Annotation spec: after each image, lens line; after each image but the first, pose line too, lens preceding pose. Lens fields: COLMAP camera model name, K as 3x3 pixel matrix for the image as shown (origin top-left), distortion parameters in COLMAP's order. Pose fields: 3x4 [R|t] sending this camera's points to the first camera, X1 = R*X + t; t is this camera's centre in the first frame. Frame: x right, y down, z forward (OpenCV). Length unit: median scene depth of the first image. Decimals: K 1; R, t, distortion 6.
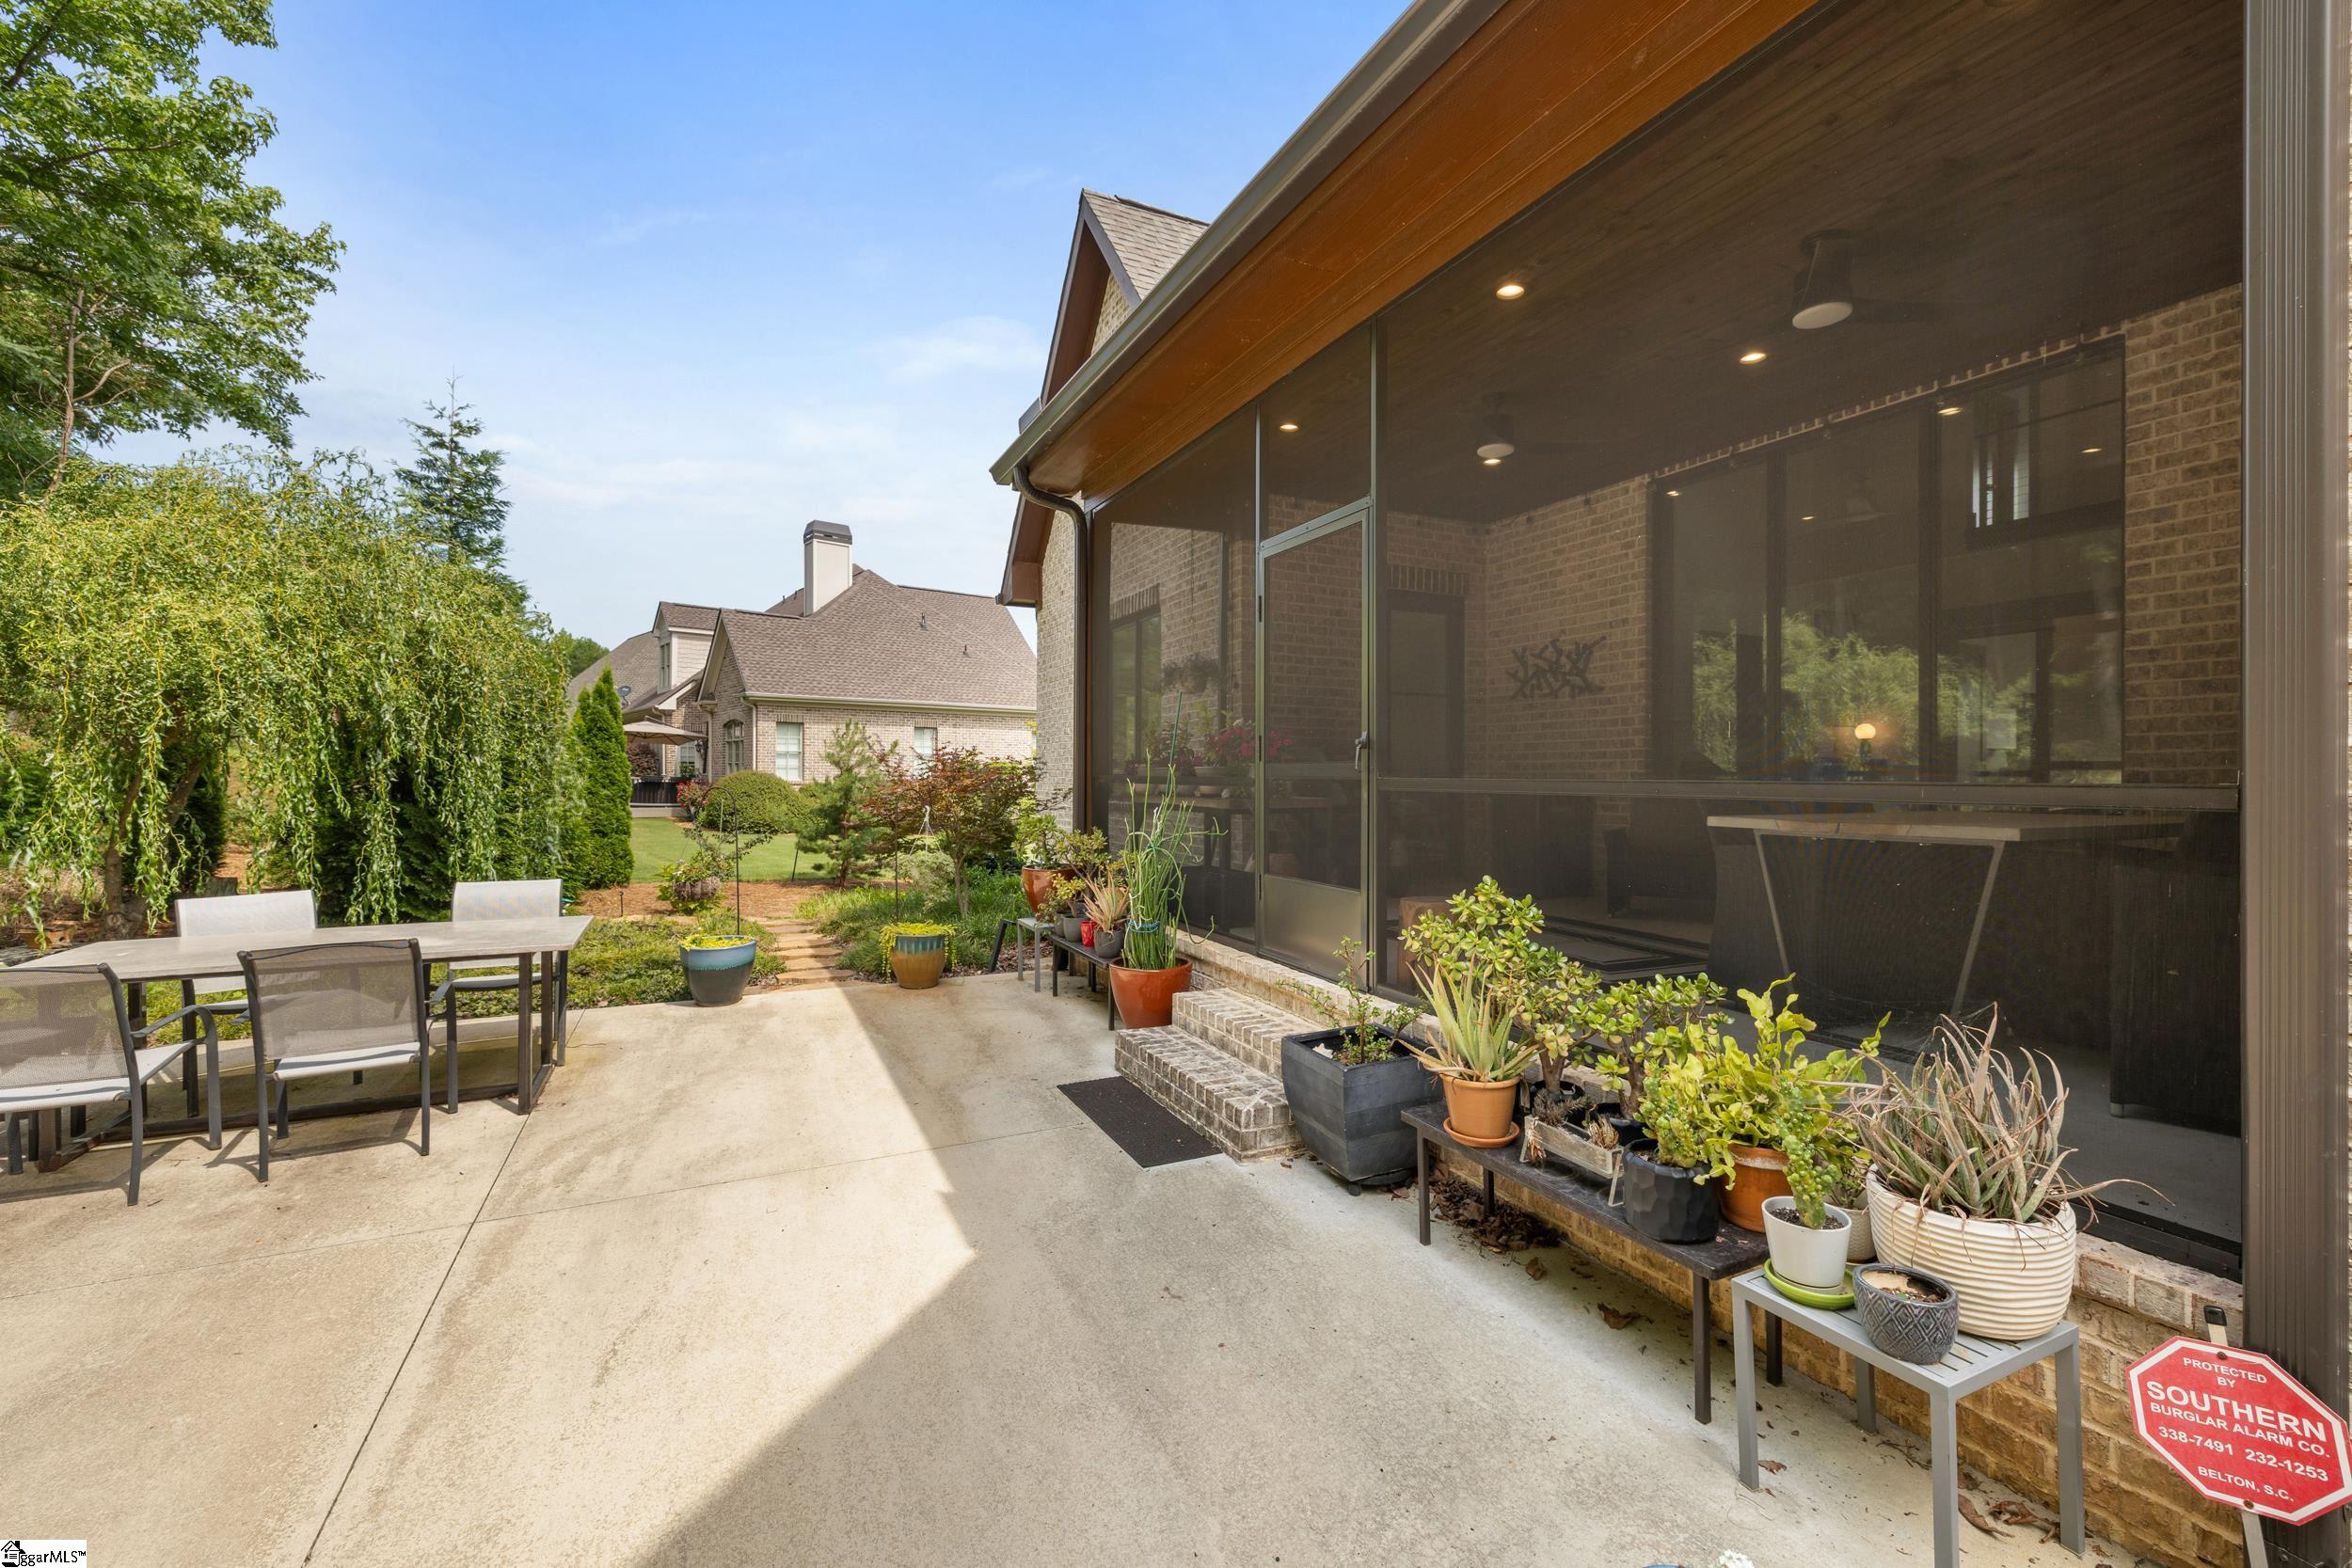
lens RADIAL K [[988.4, 0, 1182.0], [0, 988.4, 775.3], [0, 0, 1]] dist [0.000889, 0.000131]
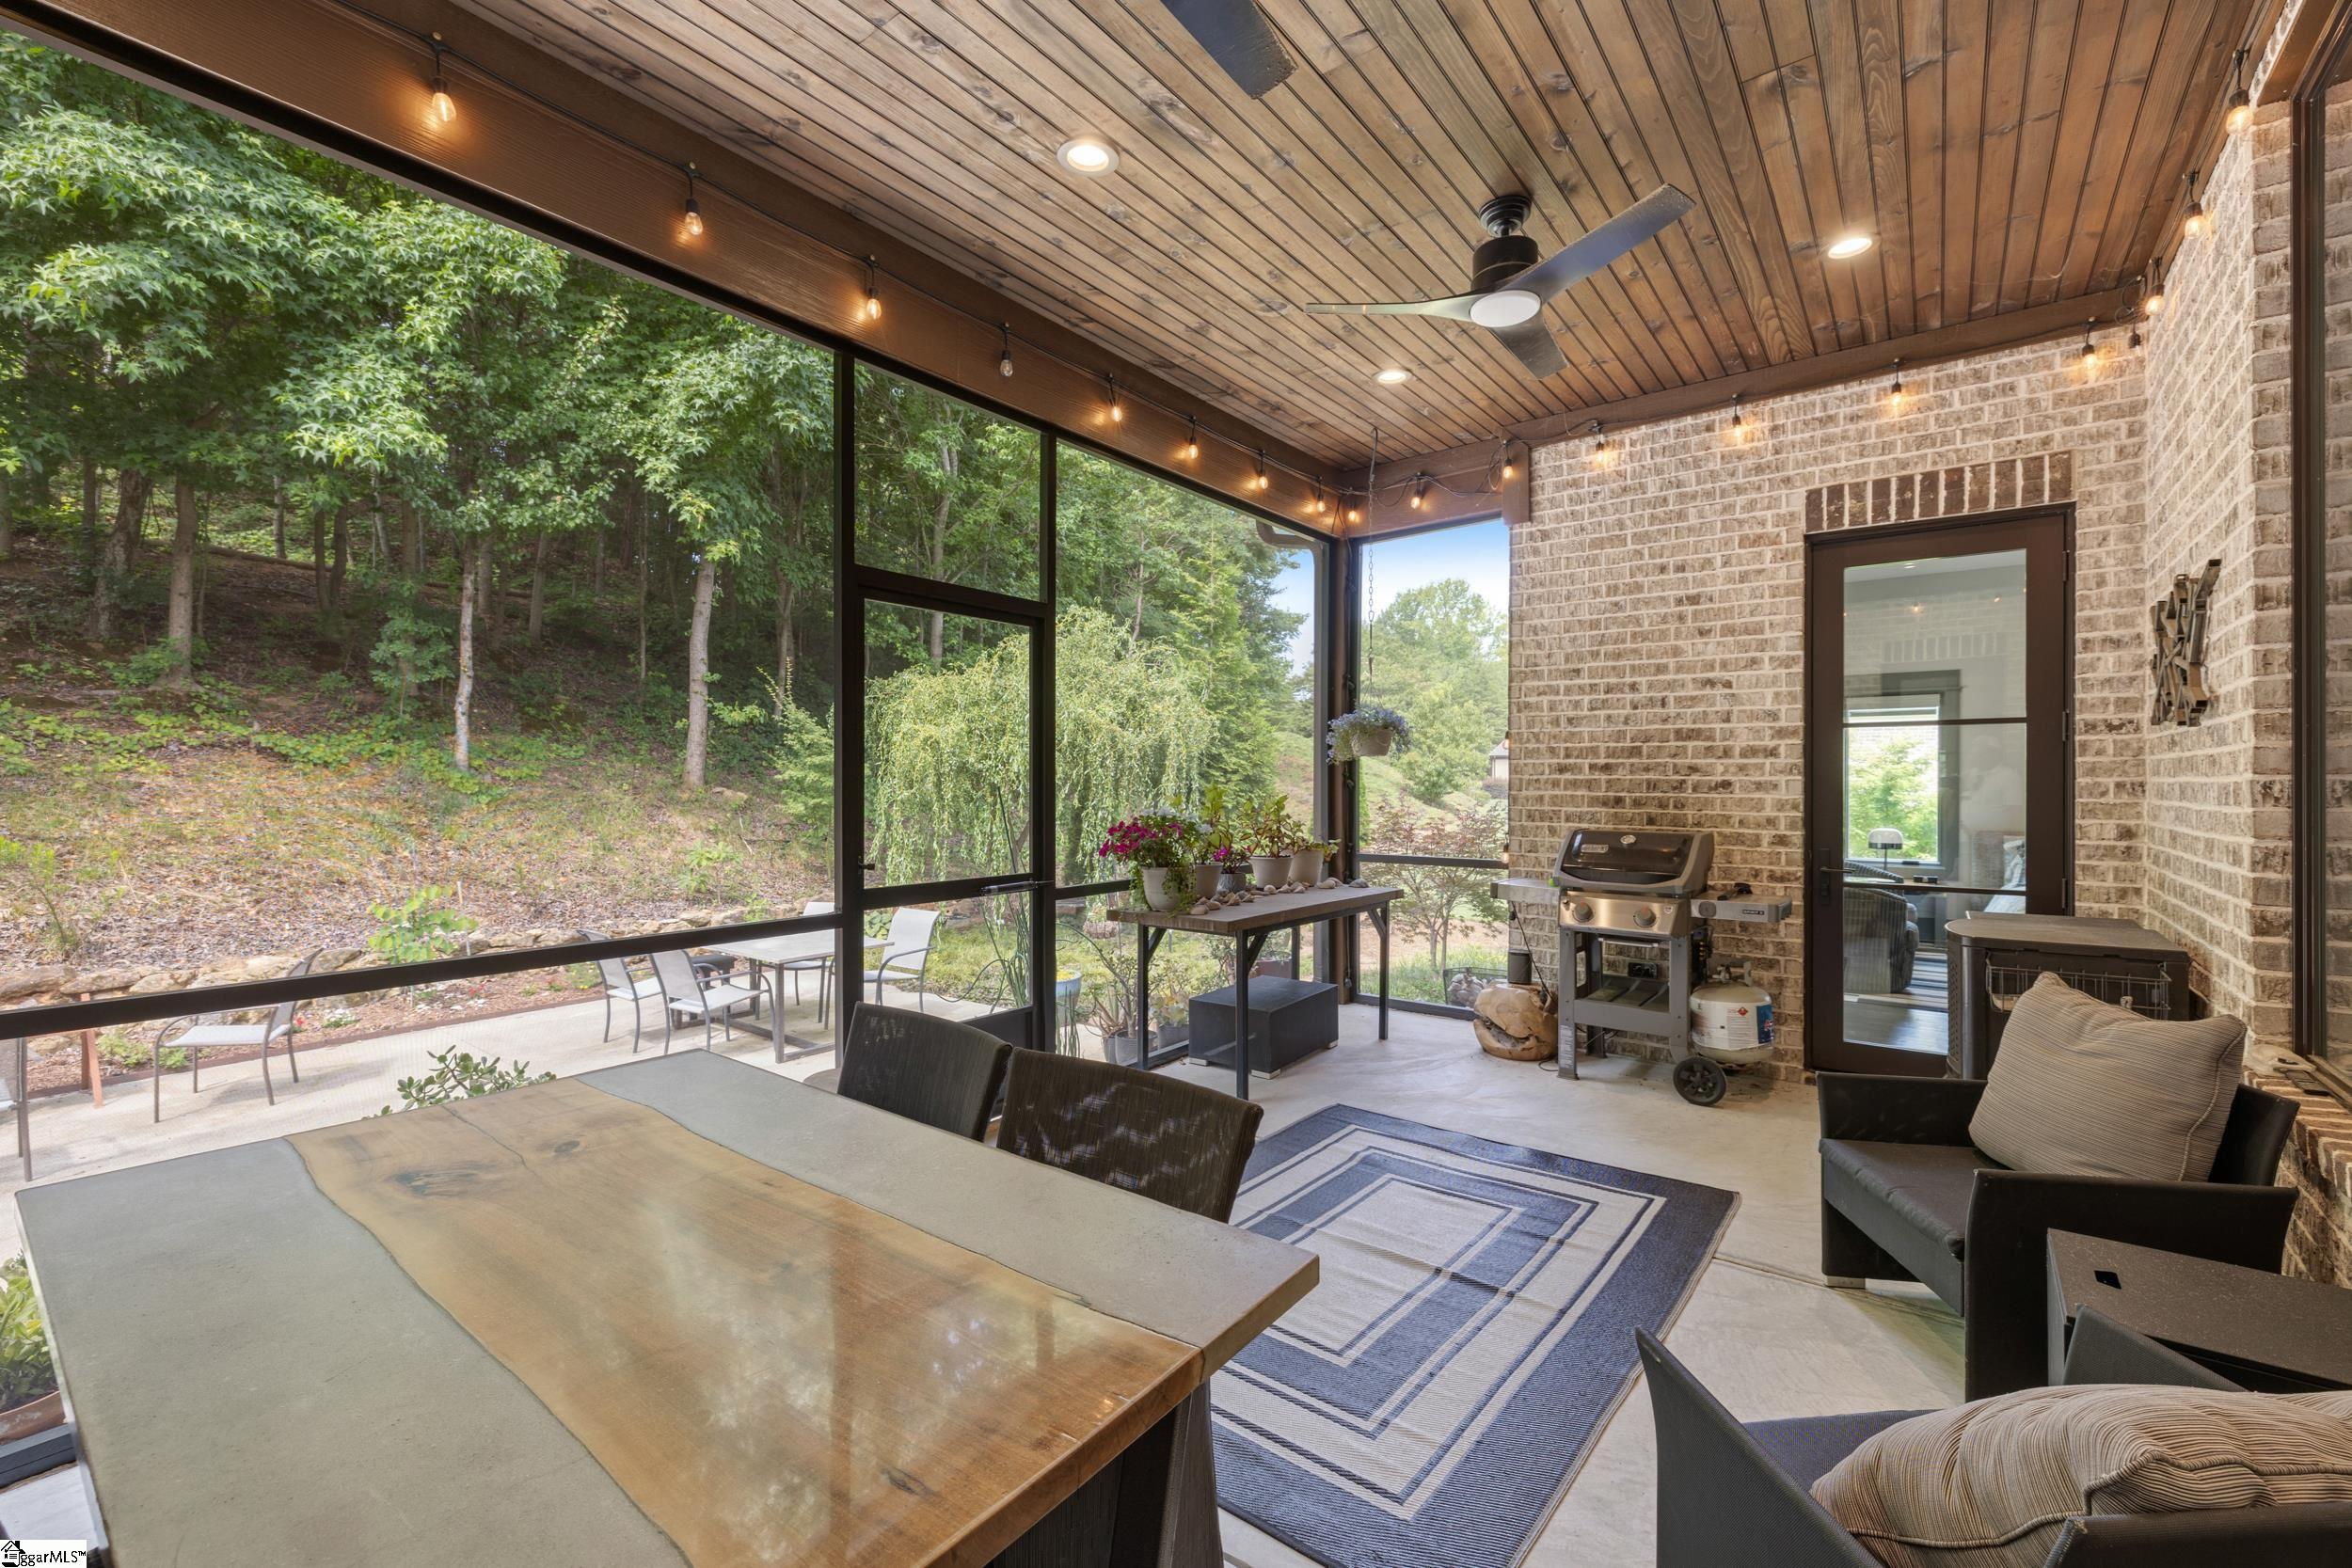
lens RADIAL K [[988.4, 0, 1187.2], [0, 988.4, 776.6], [0, 0, 1]] dist [0.000889, 0.000131]
pose [[0.451483, -0.006934, -0.892253, 0.154617], [-0.000329, 0.999968, -0.007937, -0.015339], [0.892280, 0.003877, 0.451467, 0.131448]]
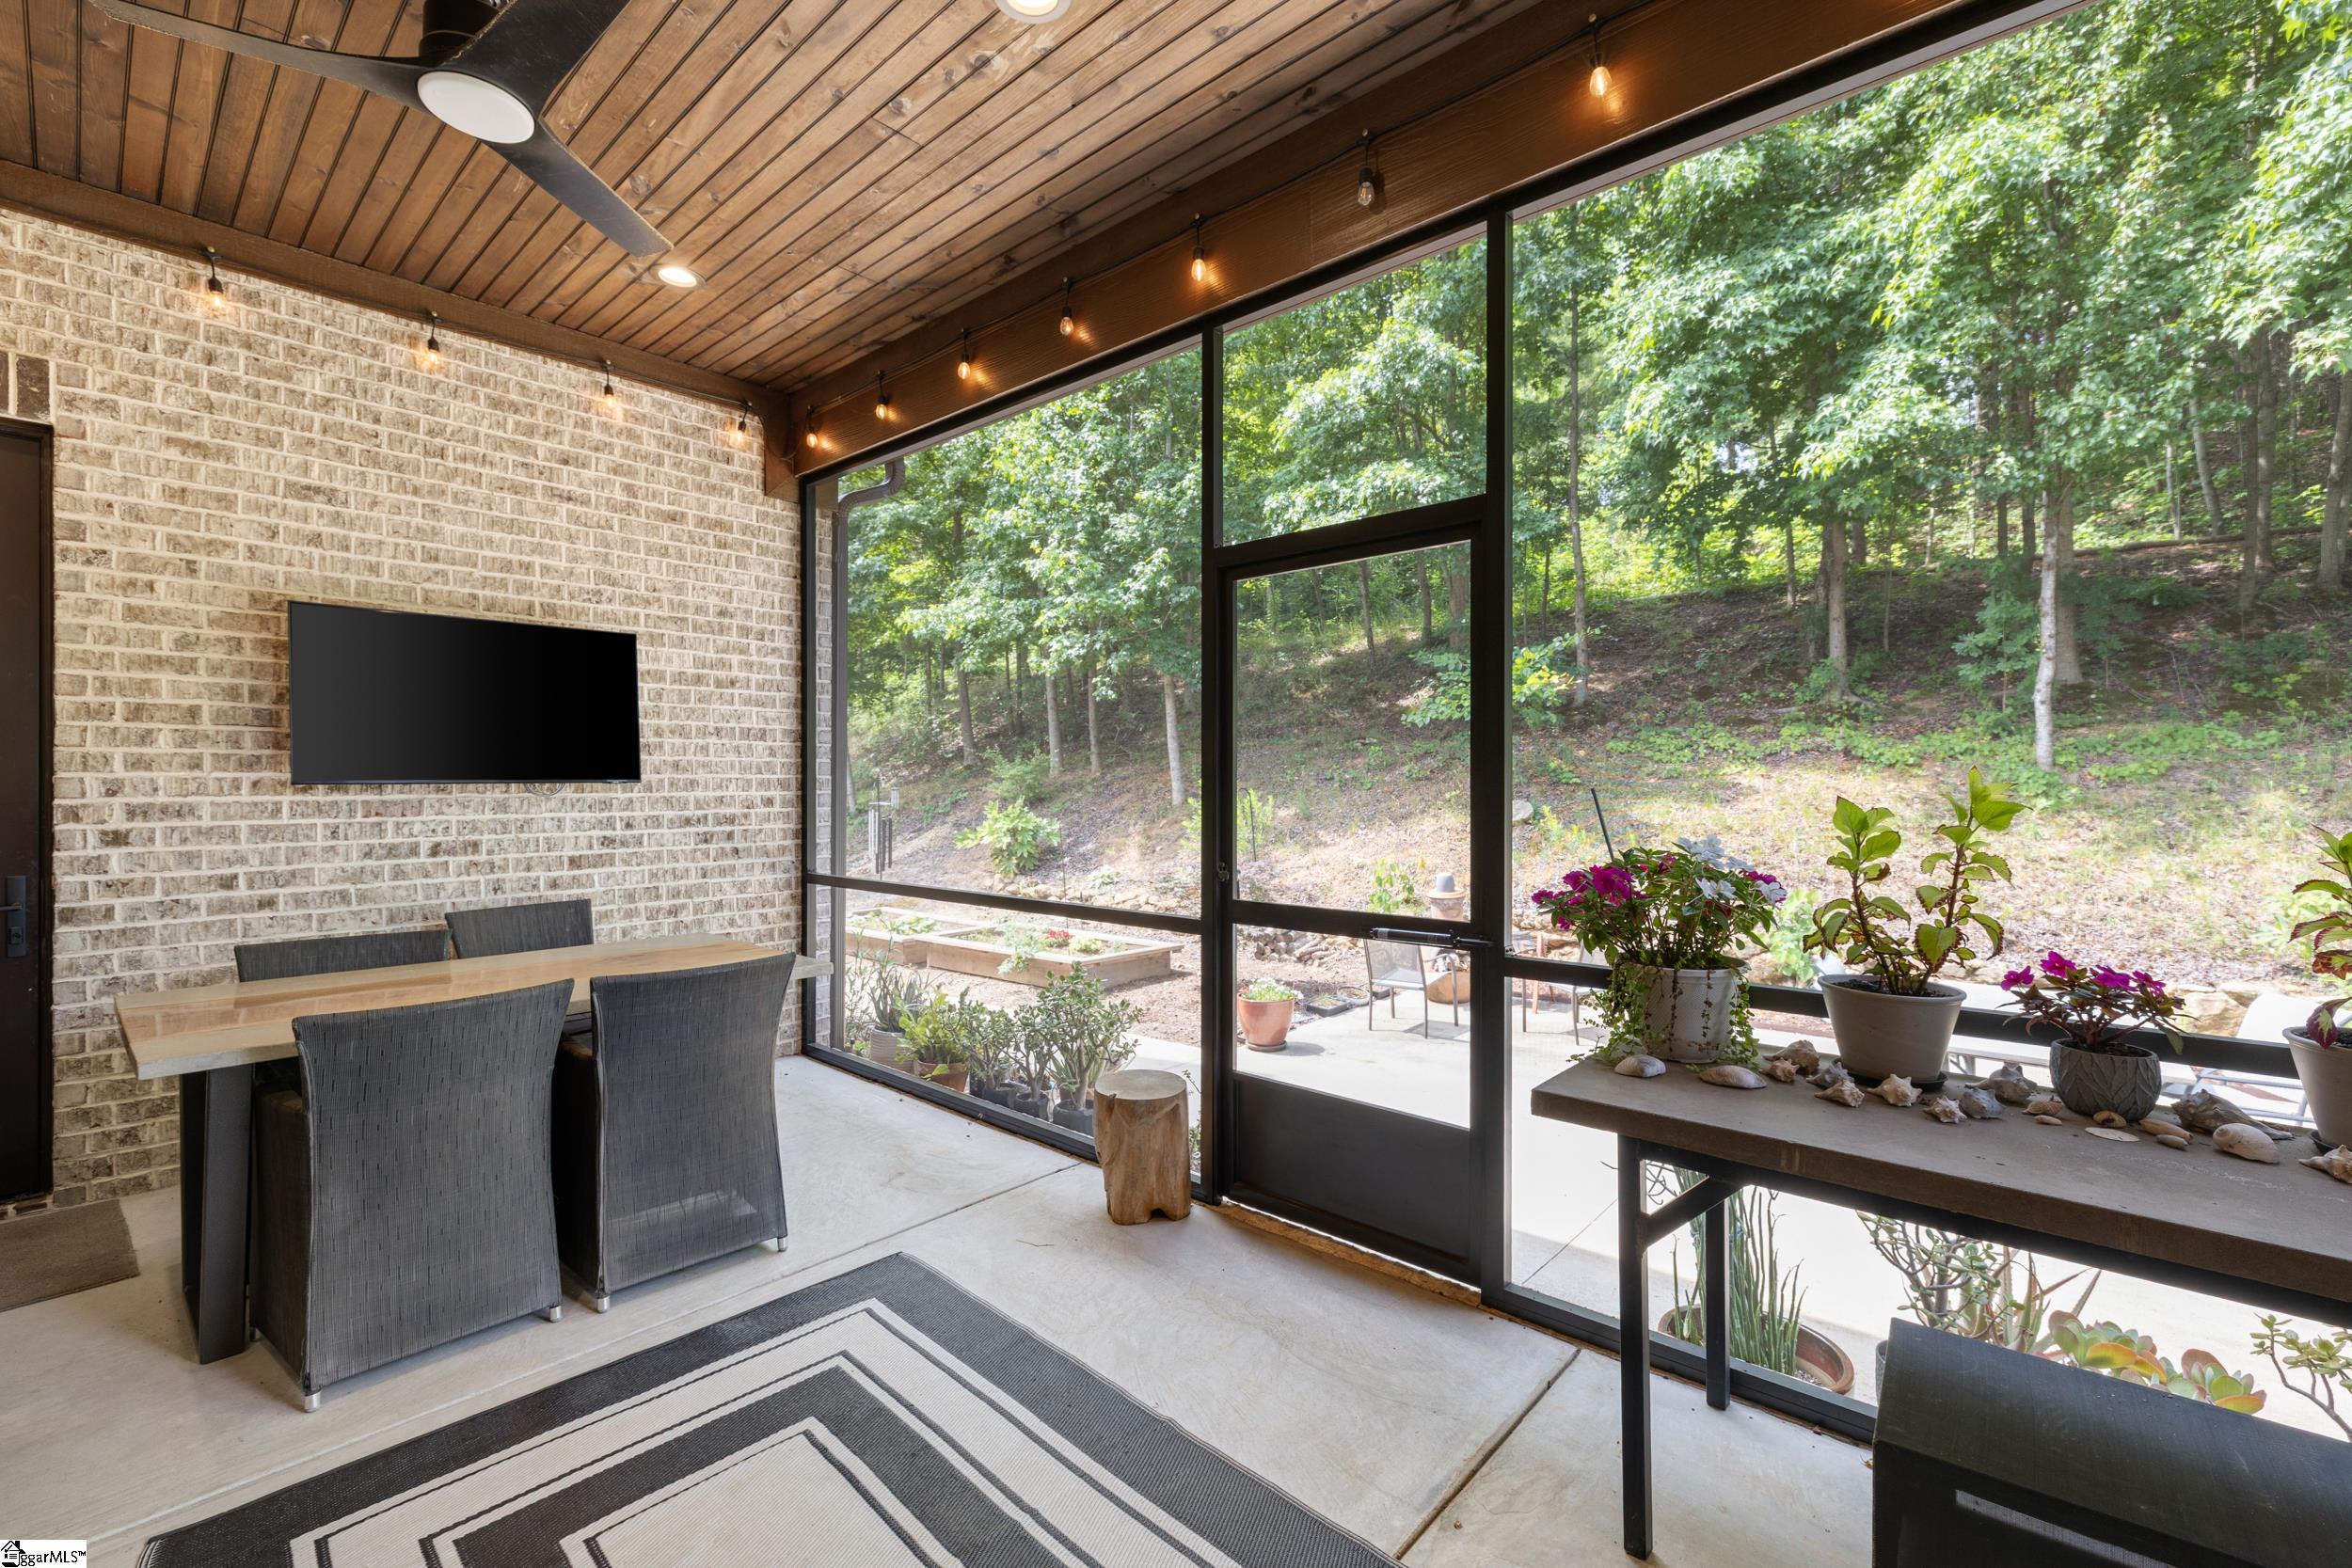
lens RADIAL K [[988.4, 0, 1173.2], [0, 988.4, 783.6], [0, 0, 1]] dist [0.000889, 0.000131]
pose [[-0.926111, -0.001566, -0.377248, 0.076177], [-0.002508, 0.999995, 0.002005, -0.015670], [0.377243, 0.002803, -0.926110, 0.251924]]
